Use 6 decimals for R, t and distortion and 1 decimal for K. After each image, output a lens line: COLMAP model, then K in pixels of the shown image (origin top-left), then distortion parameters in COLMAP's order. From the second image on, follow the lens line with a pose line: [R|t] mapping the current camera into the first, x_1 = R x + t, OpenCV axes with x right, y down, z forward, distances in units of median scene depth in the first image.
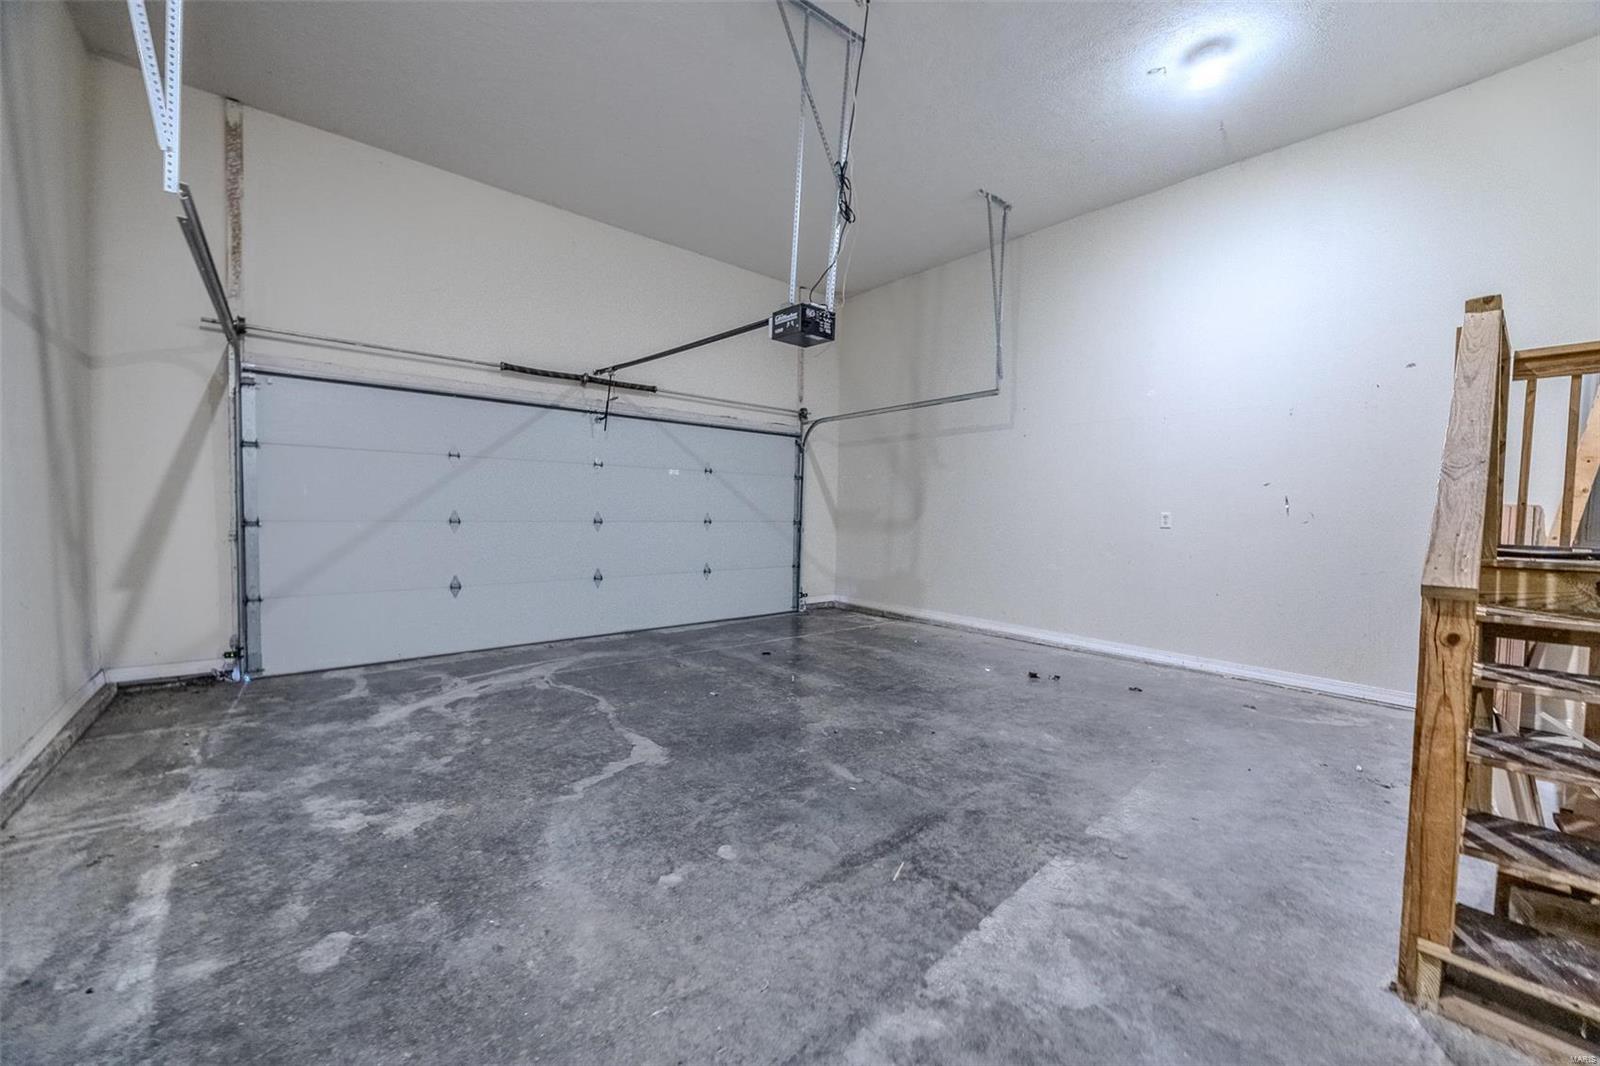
lens RADIAL K [[603.5, 0, 805.0], [0, 603.5, 536.6], [0, 0, 1]] dist [-0.001100, -0.000161]
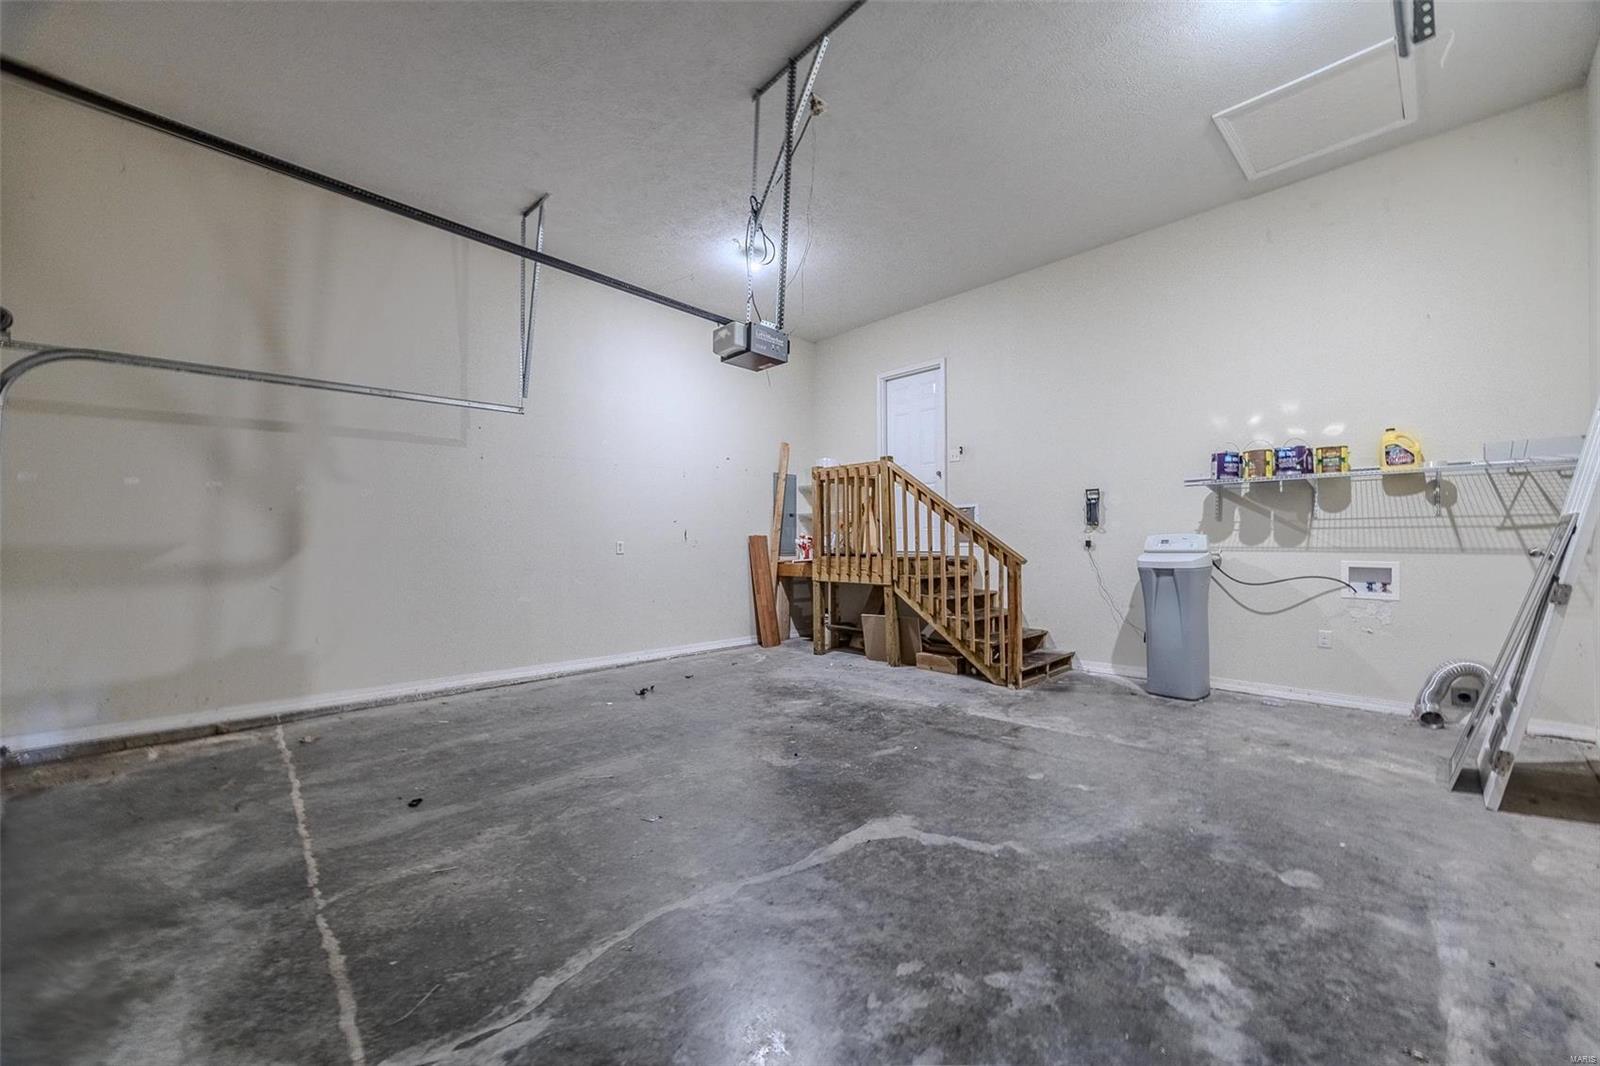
lens RADIAL K [[603.5, 0, 805.0], [0, 603.5, 536.6], [0, 0, 1]] dist [-0.001100, -0.000161]
pose [[-0.046301, -0.004045, 0.998919, -1.369205], [0.048845, 0.998786, 0.006308, -0.082921], [-0.997733, 0.049085, -0.046047, 1.400070]]
